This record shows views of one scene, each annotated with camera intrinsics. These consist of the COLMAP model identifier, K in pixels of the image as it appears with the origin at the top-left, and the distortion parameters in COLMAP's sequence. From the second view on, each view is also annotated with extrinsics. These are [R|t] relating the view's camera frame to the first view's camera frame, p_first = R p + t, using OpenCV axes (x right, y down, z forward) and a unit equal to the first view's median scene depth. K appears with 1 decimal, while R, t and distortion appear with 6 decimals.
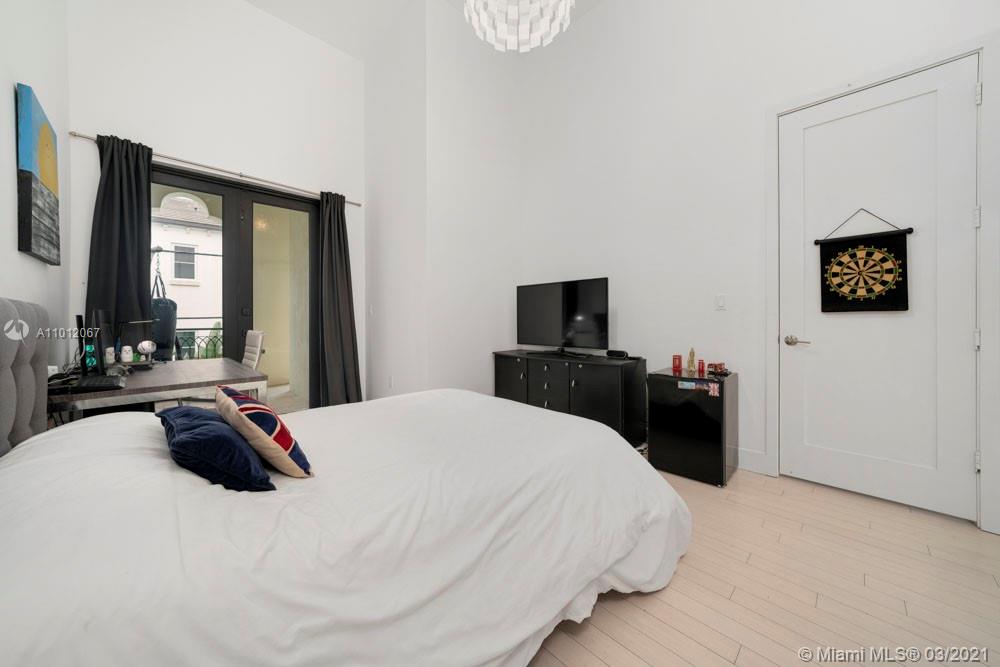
lens RADIAL K [[353.9, 0, 497.8], [0, 353.9, 330.4], [0, 0, 1]] dist [-0.000904, -0.000006]
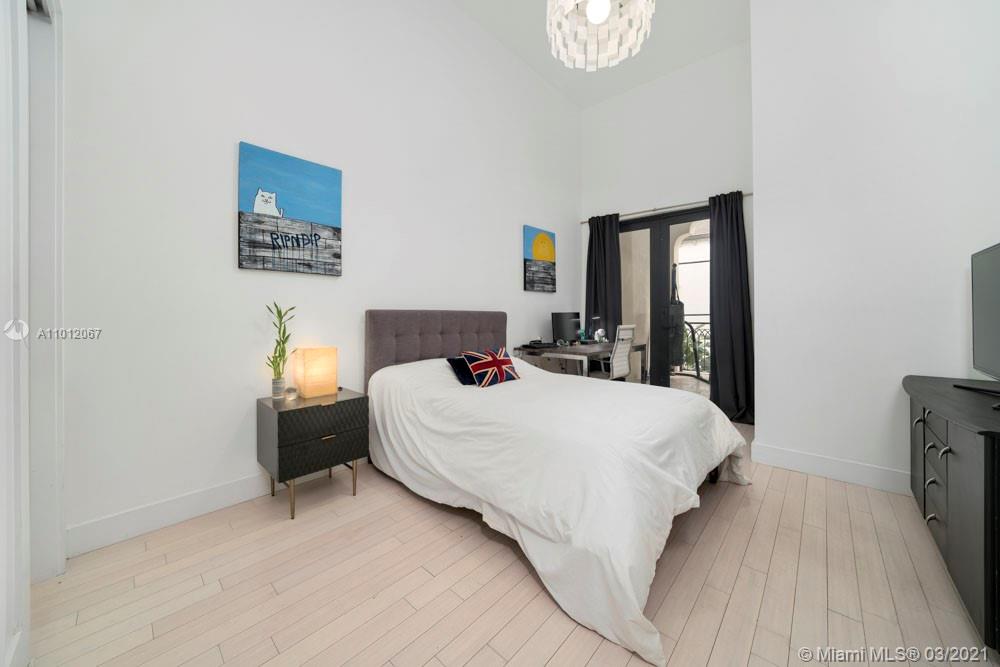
lens RADIAL K [[353.9, 0, 497.8], [0, 353.9, 330.4], [0, 0, 1]] dist [-0.000904, -0.000006]
pose [[0.057301, 0.046739, -0.997262, 1.181696], [-0.029512, 0.998546, 0.045103, -0.044557], [0.997921, 0.026847, 0.058597, 0.653075]]
